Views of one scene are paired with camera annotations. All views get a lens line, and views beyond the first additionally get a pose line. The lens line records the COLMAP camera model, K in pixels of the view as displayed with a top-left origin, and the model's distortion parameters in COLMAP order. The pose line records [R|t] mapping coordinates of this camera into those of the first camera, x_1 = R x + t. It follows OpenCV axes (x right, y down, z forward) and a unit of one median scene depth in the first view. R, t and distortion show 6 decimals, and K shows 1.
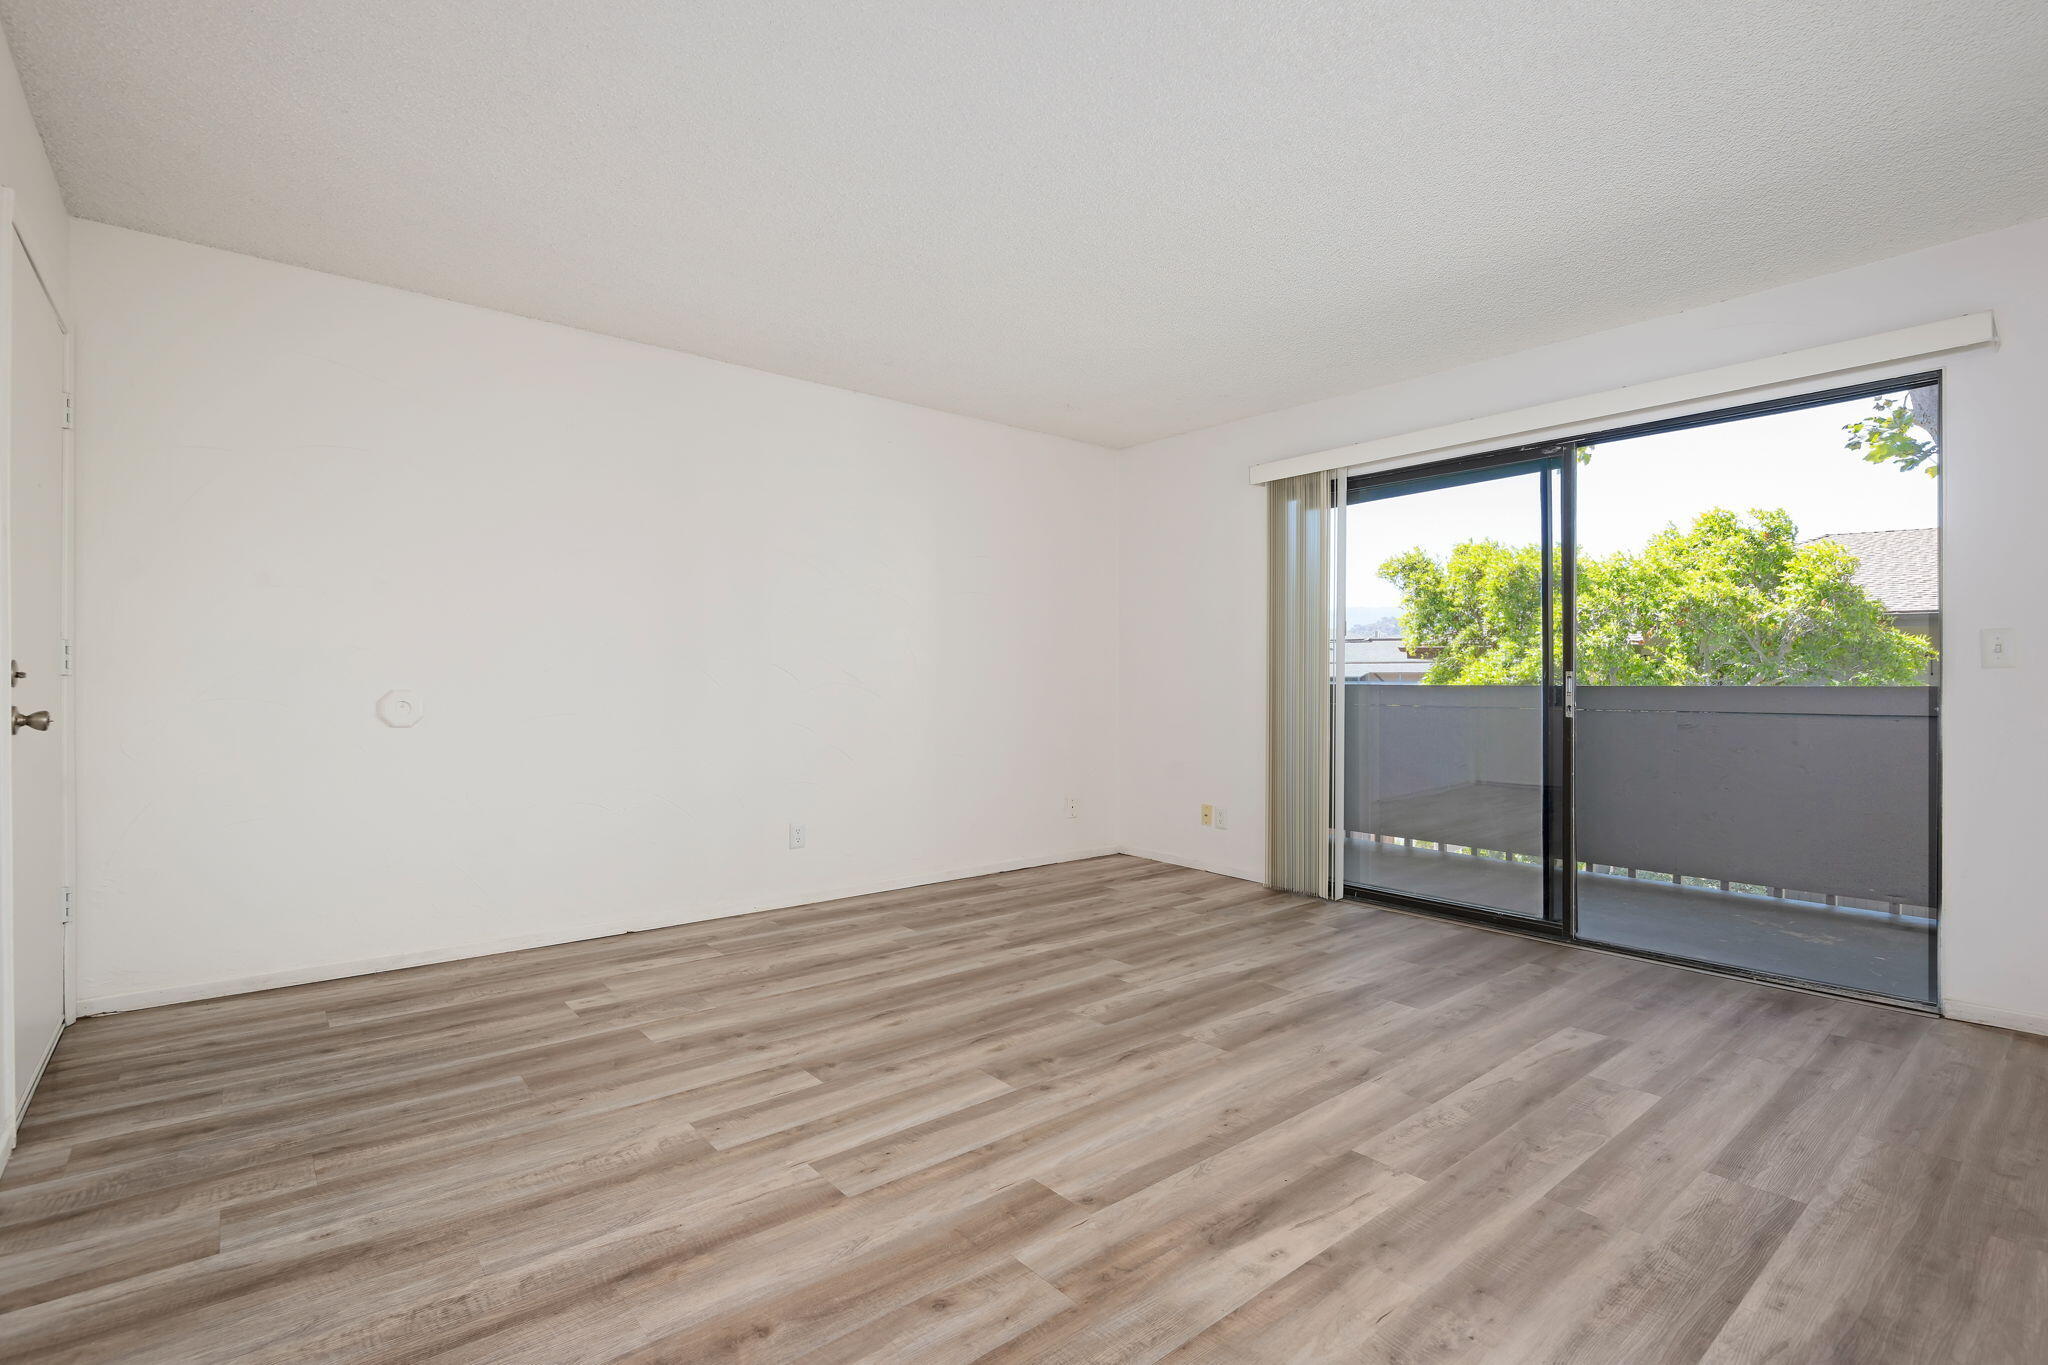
lens RADIAL K [[949.9, 0, 1027.8], [0, 949.9, 689.7], [0, 0, 1]] dist [0.005753, -0.006341]
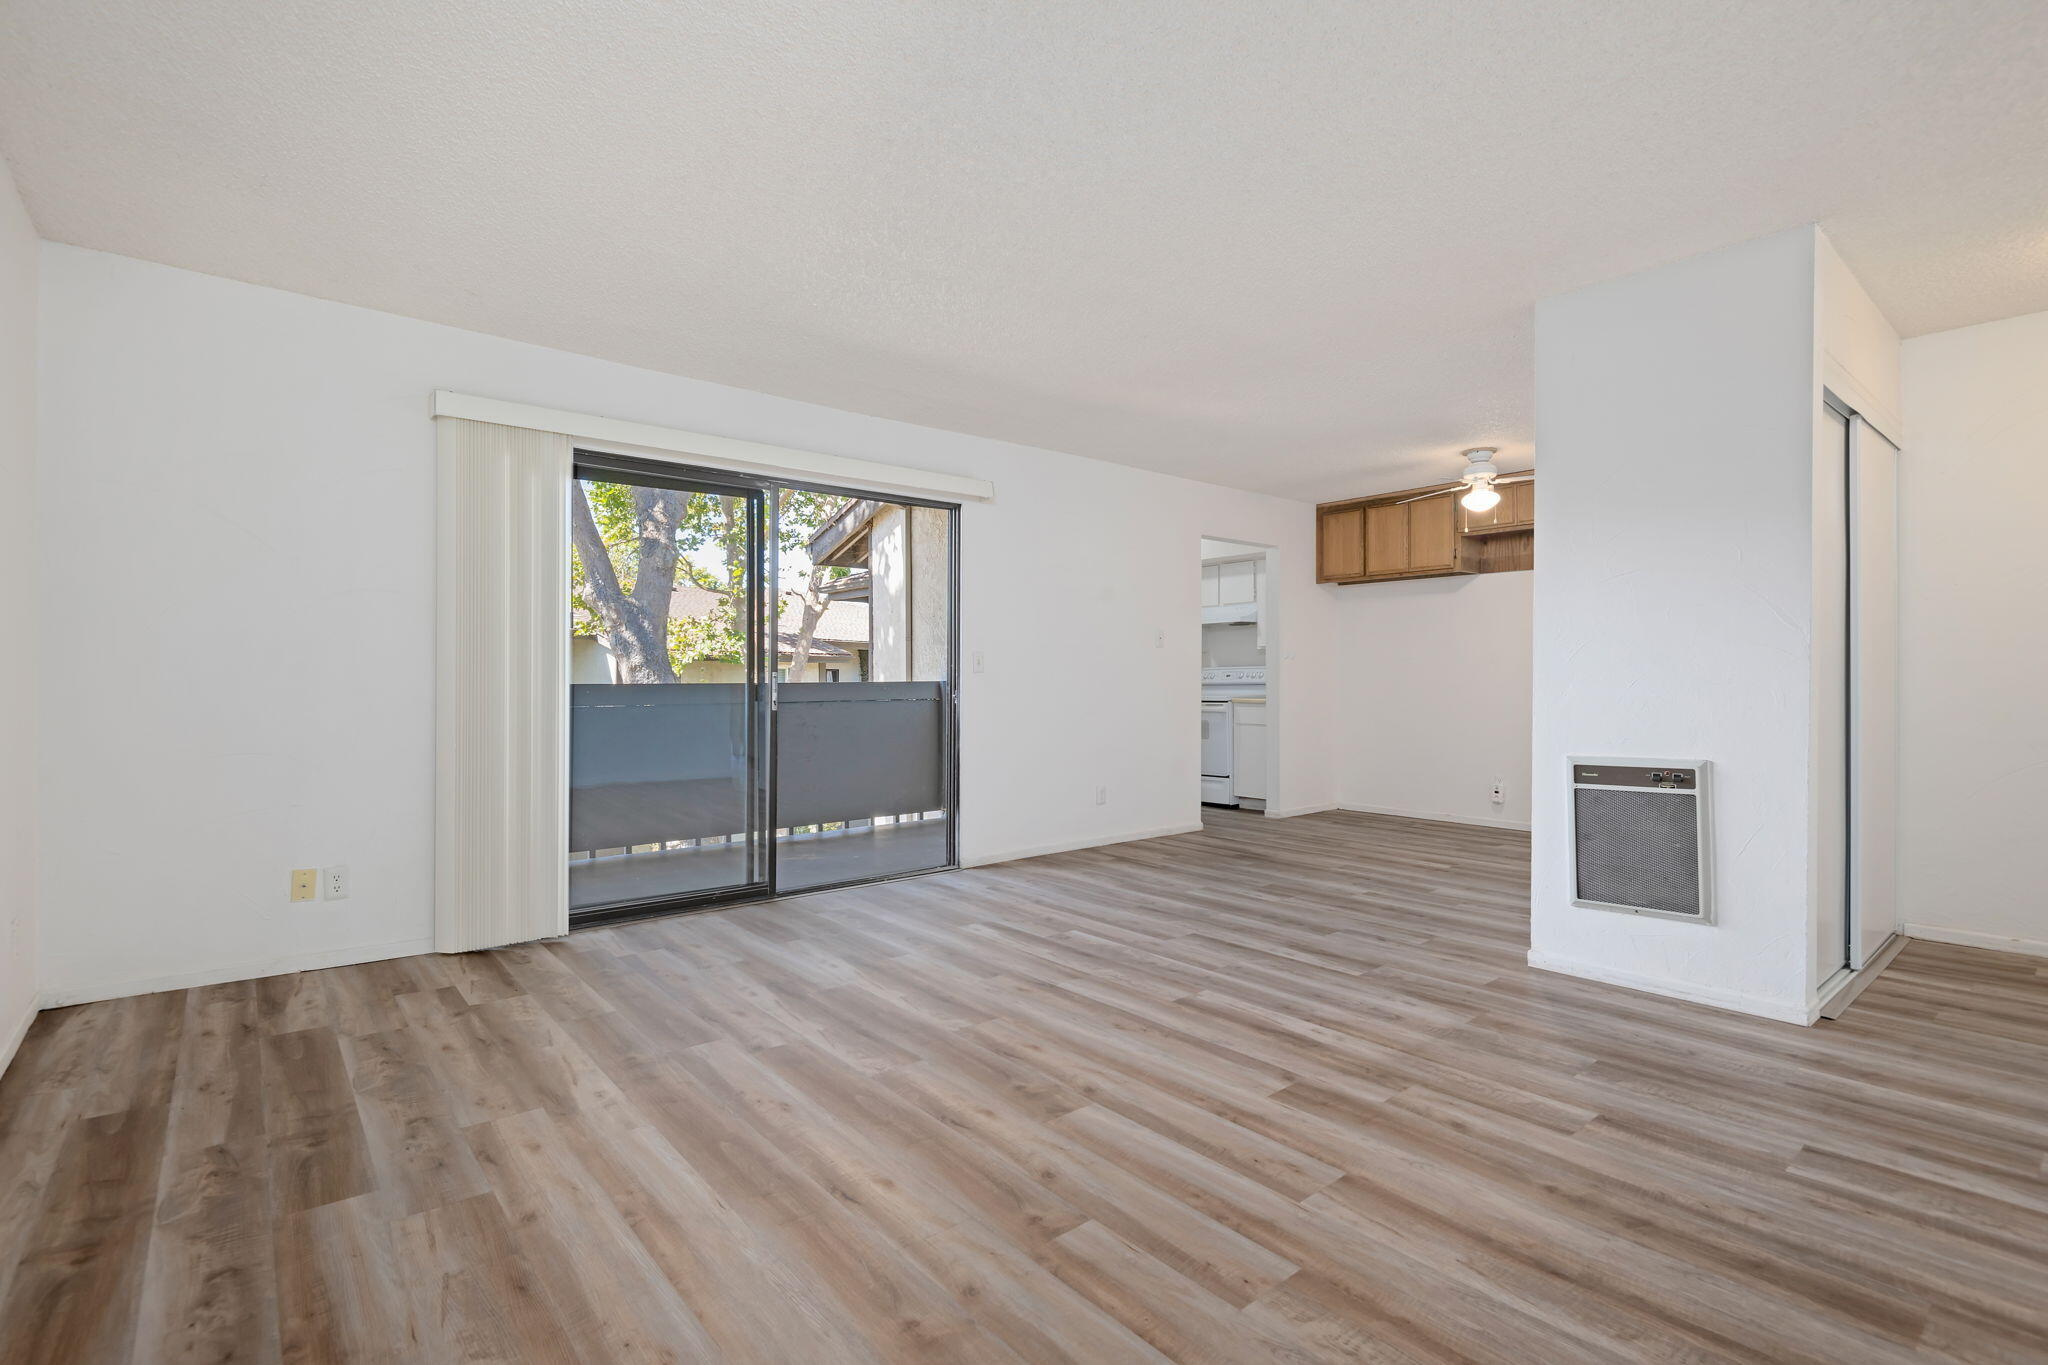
lens RADIAL K [[949.9, 0, 1025.0], [0, 949.9, 681.4], [0, 0, 1]] dist [0.005753, -0.006341]
pose [[0.000726, -0.004141, 0.999991, -0.757354], [0.008258, 0.999957, 0.004135, -0.010480], [-0.999966, 0.008255, 0.000760, 0.826550]]
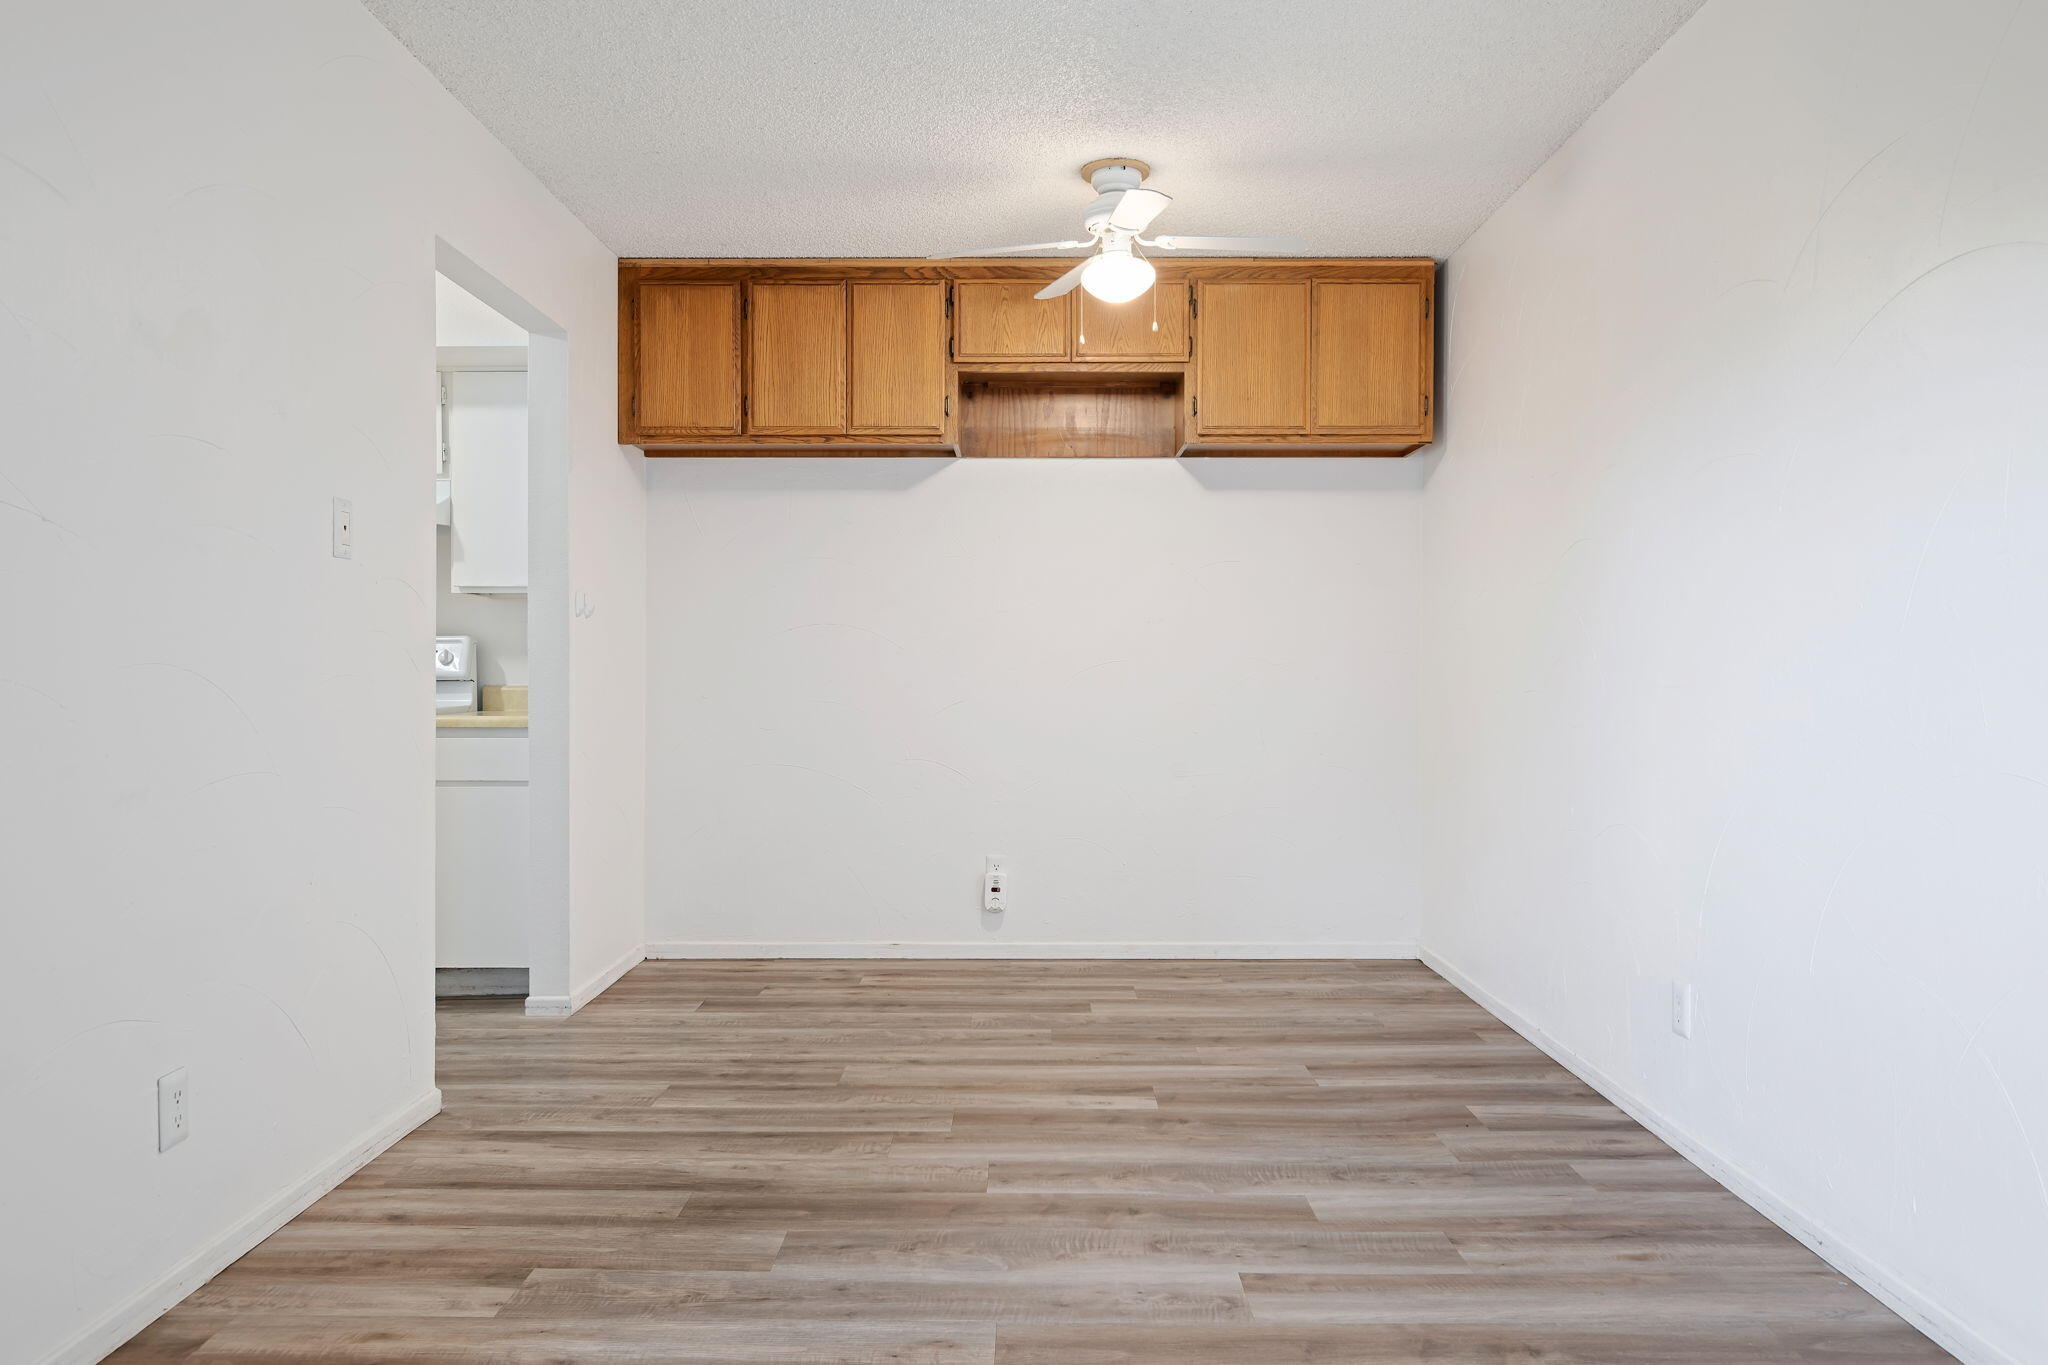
lens RADIAL K [[1361.5, 0, 1015.1], [0, 1361.5, 689.5], [0, 0, 1]] dist [0.002128, -0.003194]
pose [[-0.758234, -0.009252, 0.651917, 0.346295], [0.005457, 0.999774, 0.020537, -0.004176], [-0.651960, 0.019129, -0.758012, 0.932127]]
